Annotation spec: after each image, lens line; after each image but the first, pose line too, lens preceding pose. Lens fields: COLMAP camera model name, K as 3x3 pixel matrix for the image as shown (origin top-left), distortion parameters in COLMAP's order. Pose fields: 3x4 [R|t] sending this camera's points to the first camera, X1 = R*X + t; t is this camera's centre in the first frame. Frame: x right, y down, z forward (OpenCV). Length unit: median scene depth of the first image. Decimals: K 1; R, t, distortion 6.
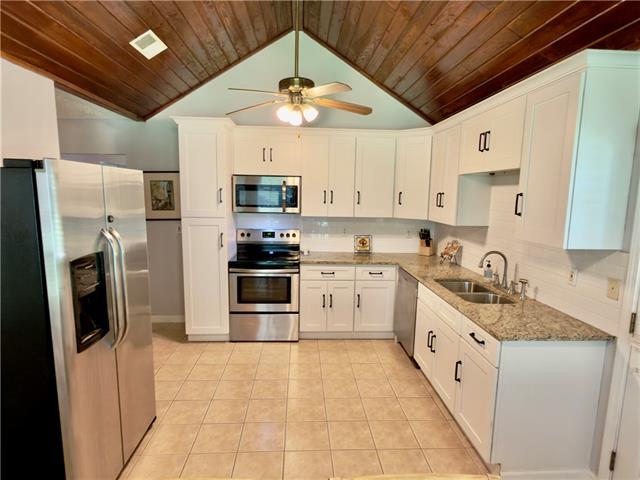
lens RADIAL K [[359.9, 0, 323.7], [0, 359.9, 242.8], [0, 0, 1]] dist [-0.005609, 0.002226]
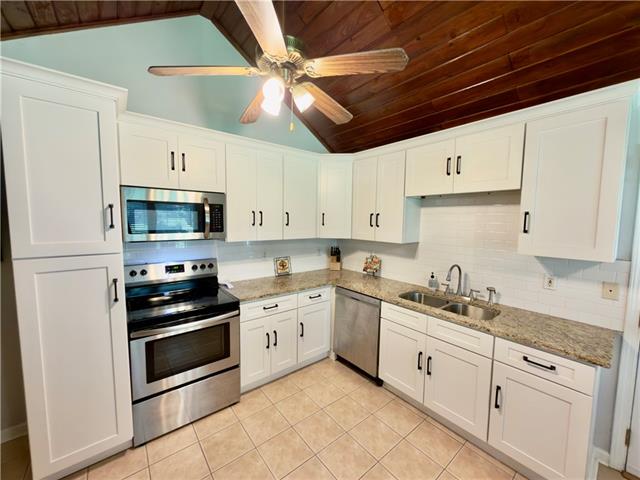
lens RADIAL K [[255.7, 0, 322.9], [0, 255.7, 239.8], [0, 0, 1]] dist [0.004487, -0.000173]
pose [[0.814512, -0.053545, 0.577671, -0.235657], [0.081734, 0.996391, -0.022888, -0.051735], [-0.574360, 0.065858, 0.815949, 0.431827]]
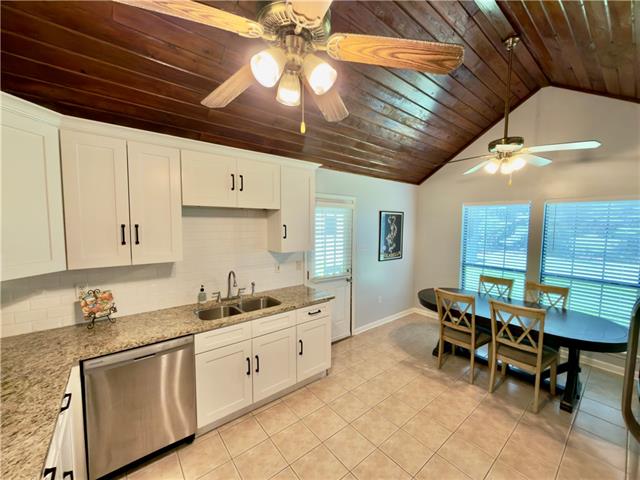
lens RADIAL K [[255.7, 0, 309.7], [0, 255.7, 242.5], [0, 0, 1]] dist [0.004487, -0.000173]
pose [[-0.559882, -0.085246, 0.824175, -0.292522], [0.100220, 0.980423, 0.169489, -0.146495], [-0.822489, 0.177493, -0.540378, 0.925345]]
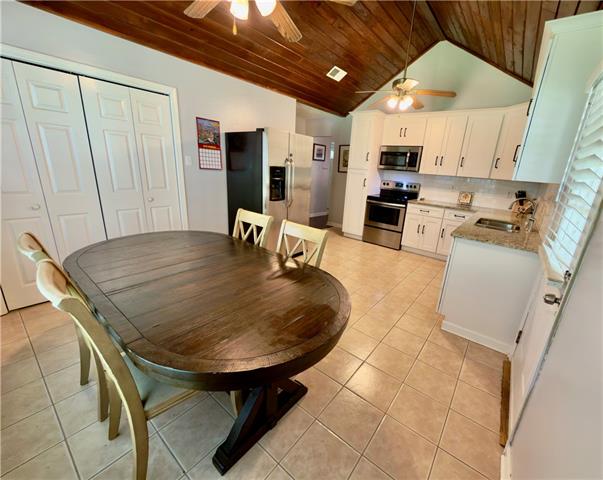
lens RADIAL K [[255.2, 0, 322.6], [0, 255.2, 241.5], [0, 0, 1]] dist [0.000851, 0.000107]
pose [[0.760429, 0.214751, -0.612887, 0.386362], [-0.142507, 0.975920, 0.165142, 0.096188], [0.633593, -0.038238, 0.772721, -0.127577]]
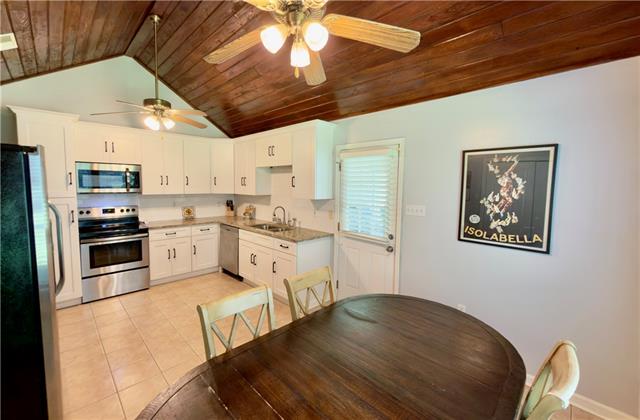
lens RADIAL K [[261.4, 0, 309.6], [0, 261.4, 201.8], [0, 0, 1]] dist [0.001412, -0.000002]
pose [[0.758331, -0.055482, 0.649505, -0.241172], [0.092700, 0.995424, -0.023201, 0.034930], [-0.645245, 0.077804, 0.760004, -0.144314]]
